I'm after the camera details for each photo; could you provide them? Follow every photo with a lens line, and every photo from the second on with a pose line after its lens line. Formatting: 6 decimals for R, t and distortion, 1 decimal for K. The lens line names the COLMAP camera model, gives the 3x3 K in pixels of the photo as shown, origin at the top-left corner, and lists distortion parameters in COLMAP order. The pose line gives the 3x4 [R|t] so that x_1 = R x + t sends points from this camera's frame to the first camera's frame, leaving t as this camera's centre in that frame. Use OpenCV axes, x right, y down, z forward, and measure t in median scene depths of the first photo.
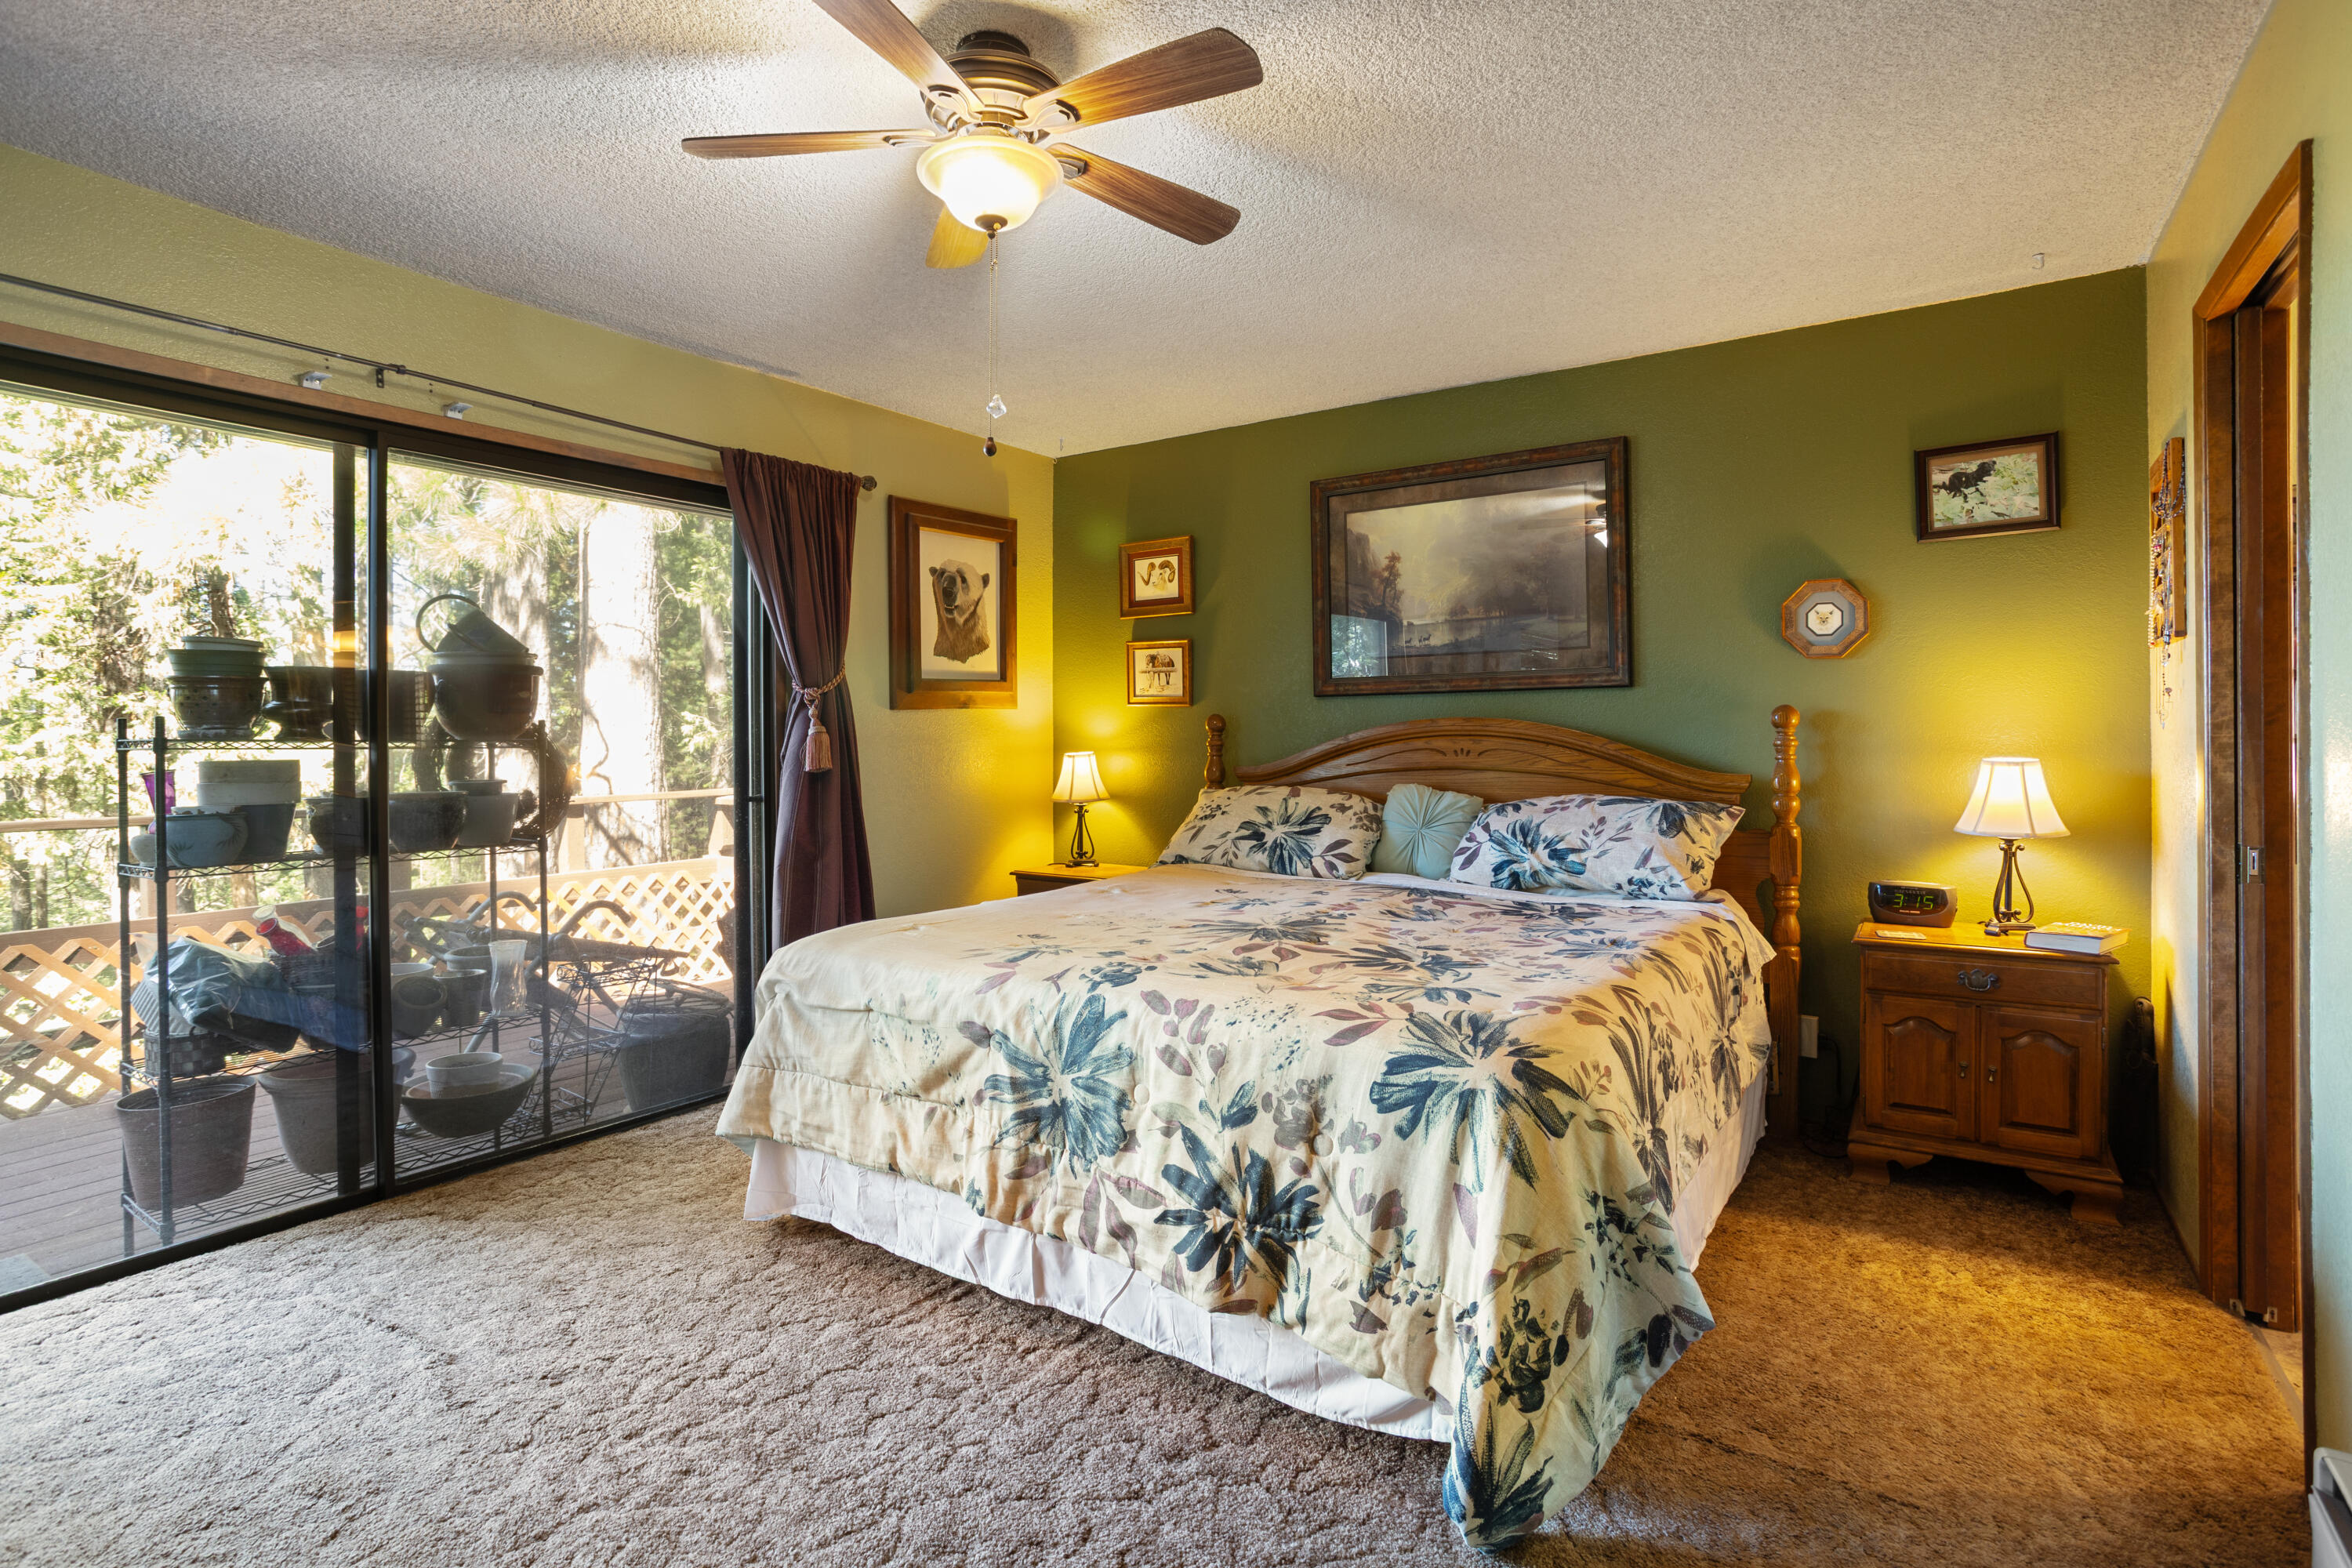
lens RADIAL K [[1175.1, 0, 1170.7], [0, 1175.1, 762.9], [0, 0, 1]] dist [-0.070056, 0.043933]
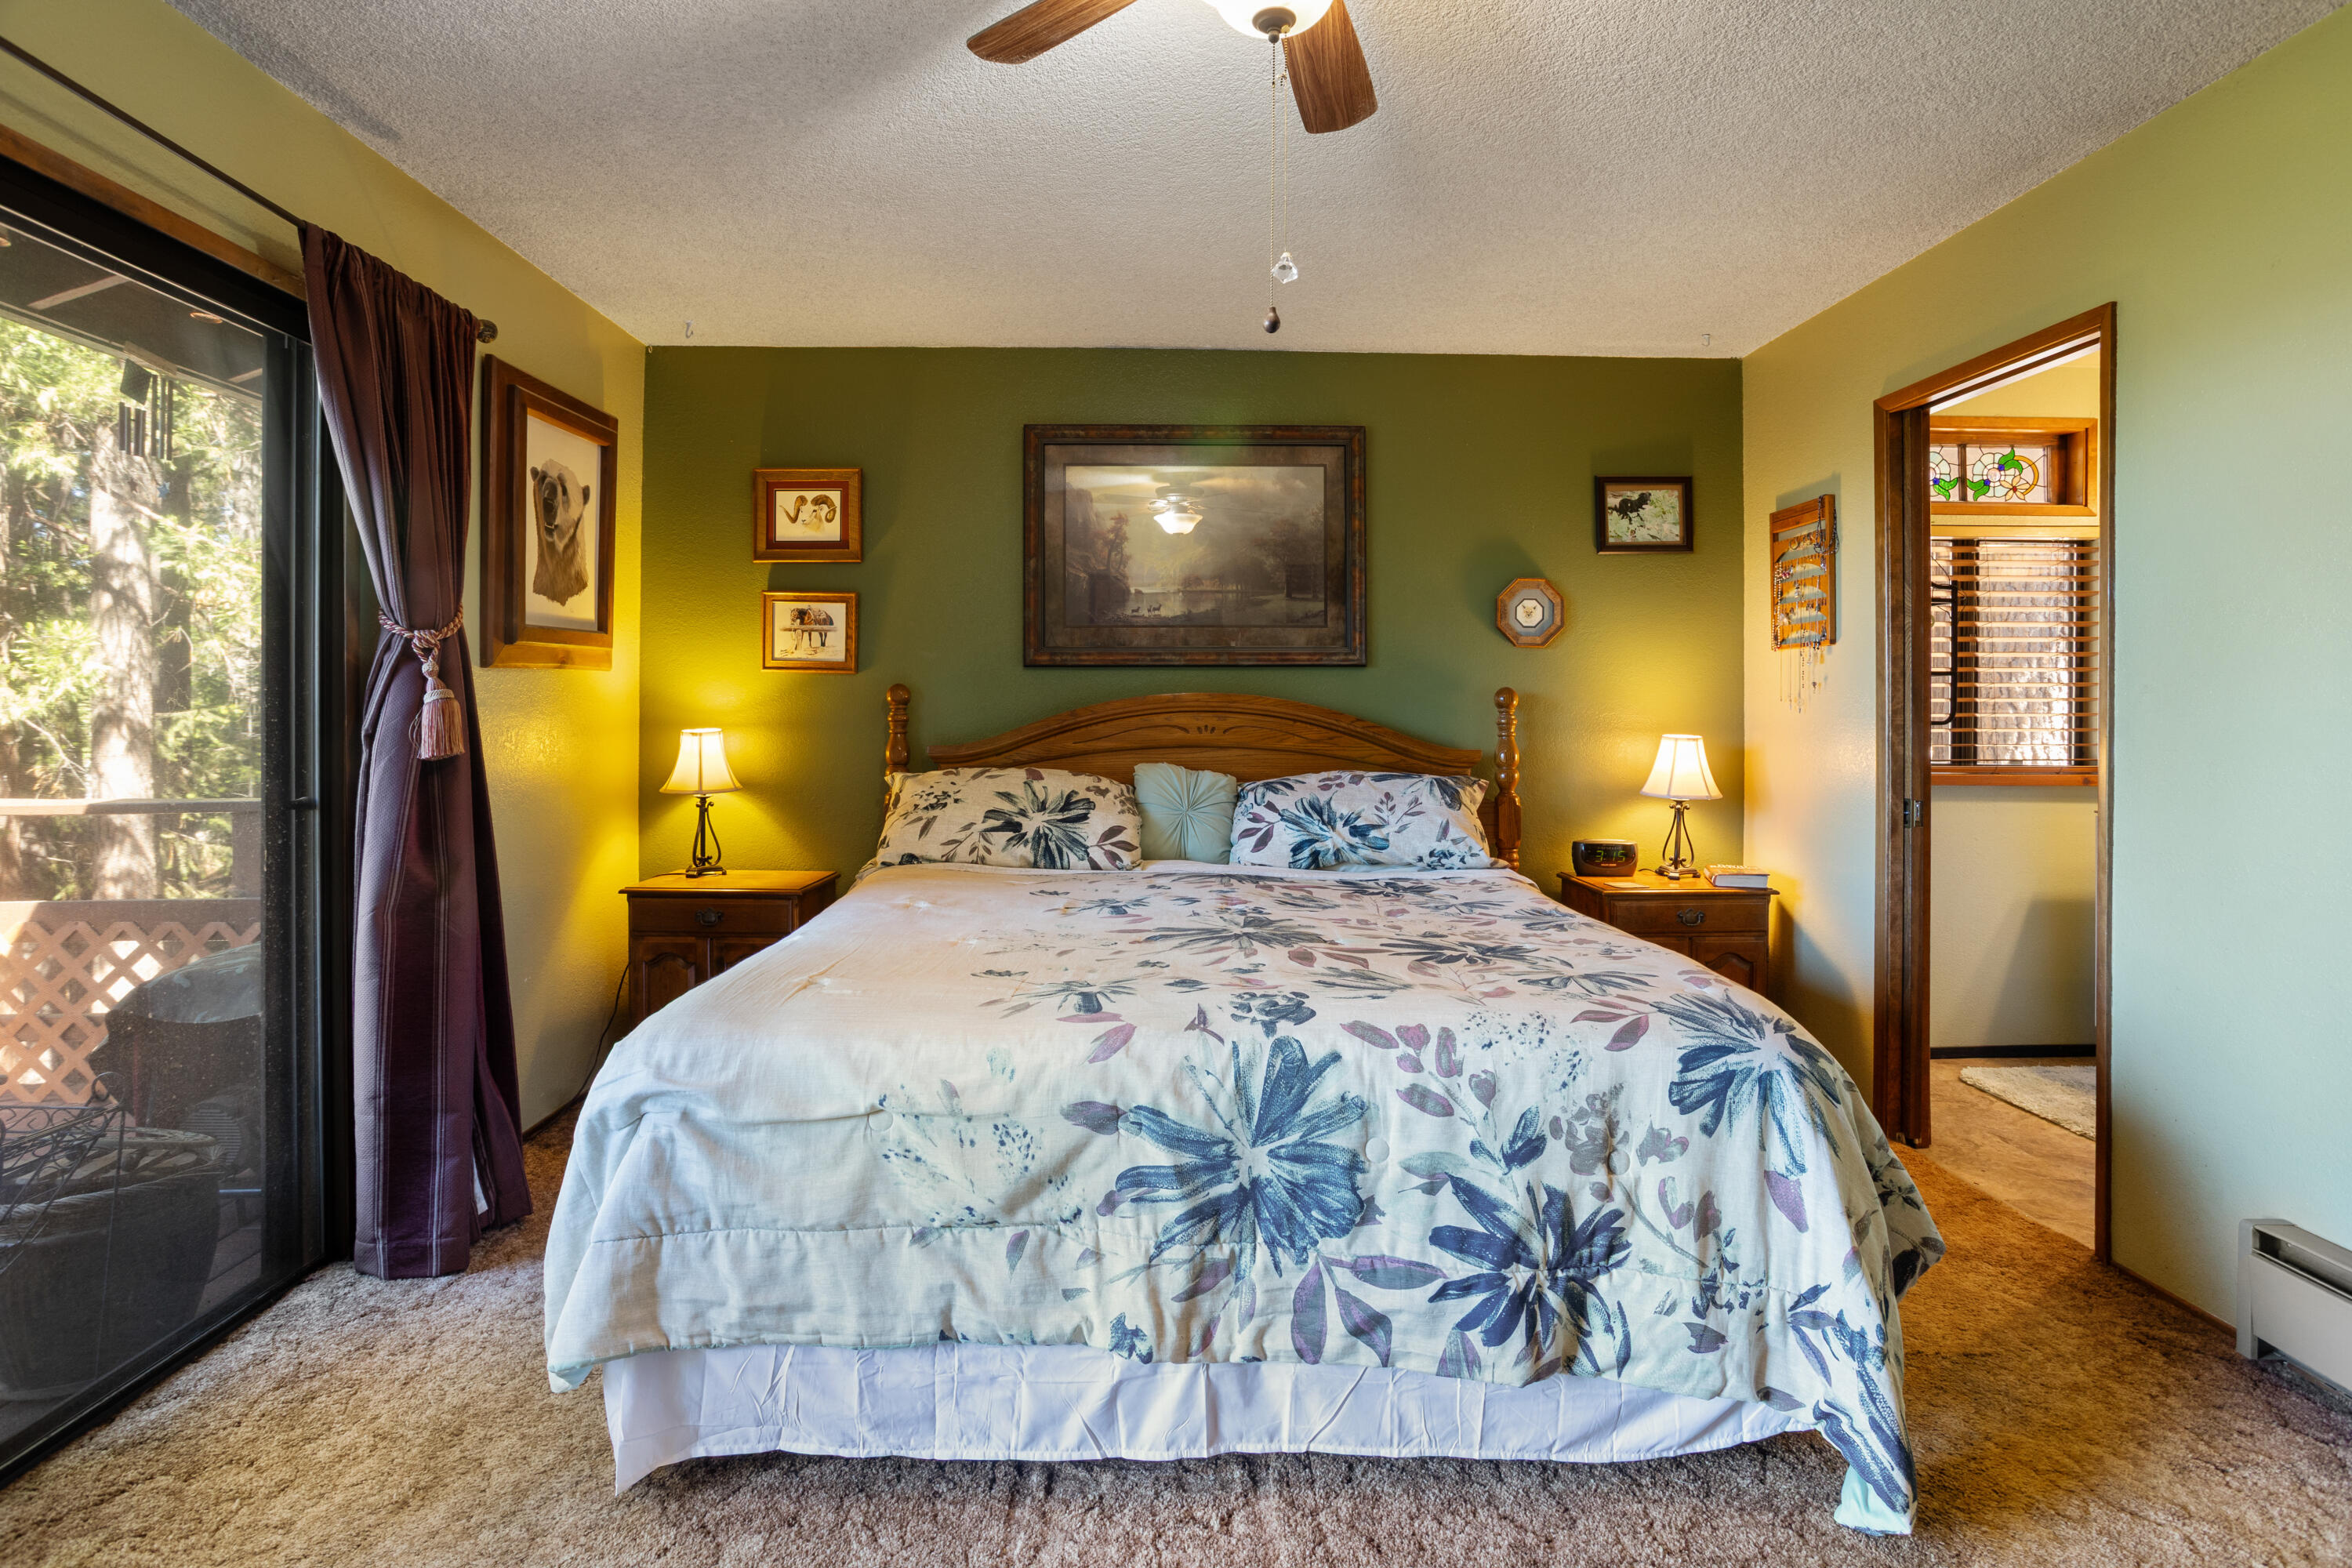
lens RADIAL K [[1179.2, 0, 1173.9], [0, 1179.2, 729.8], [0, 0, 1]] dist [-0.065878, 0.042699]
pose [[0.808478, 0.000273, 0.588526, -0.515135], [0.003681, 0.999978, -0.005520, -0.005381], [-0.588515, 0.006629, 0.808459, 0.350196]]
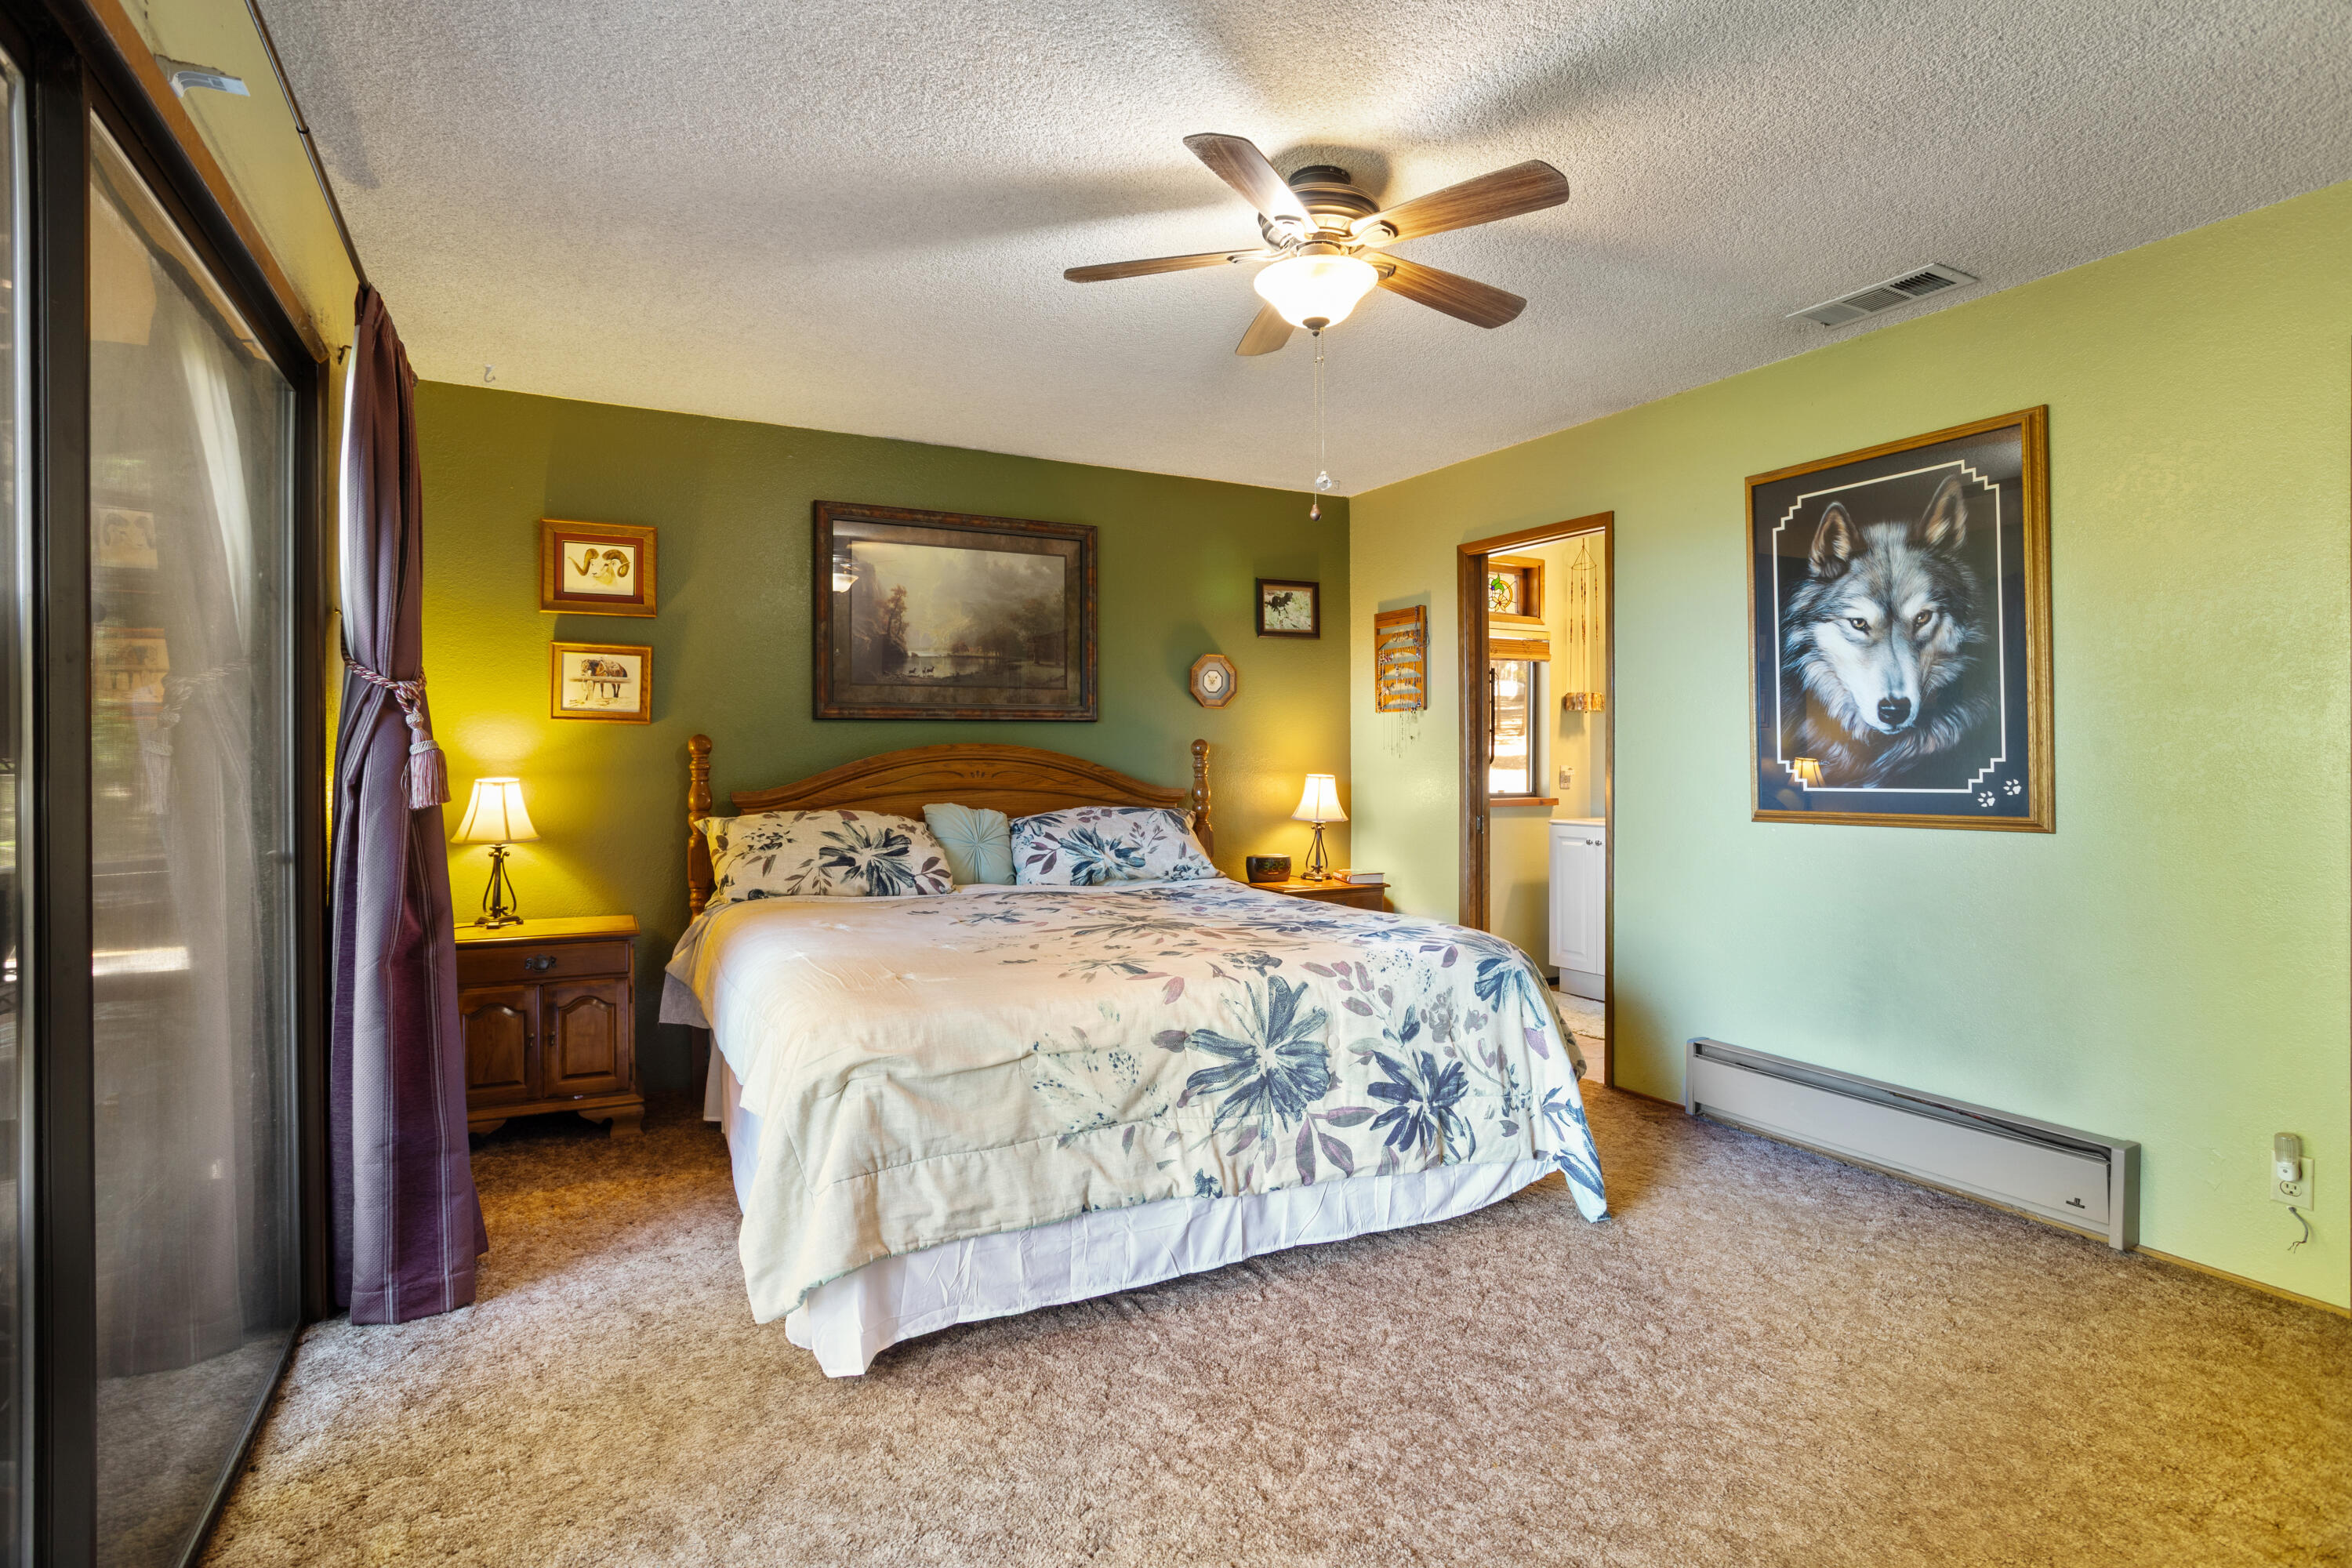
lens RADIAL K [[1176.3, 0, 1176.0], [0, 1176.3, 784.0], [0, 0, 1]] dist [-0.064842, 0.044551]
pose [[0.449168, -0.013133, 0.893351, -1.022929], [0.016220, 0.999847, 0.006544, -0.005968], [-0.893300, 0.011551, 0.449312, 0.479369]]
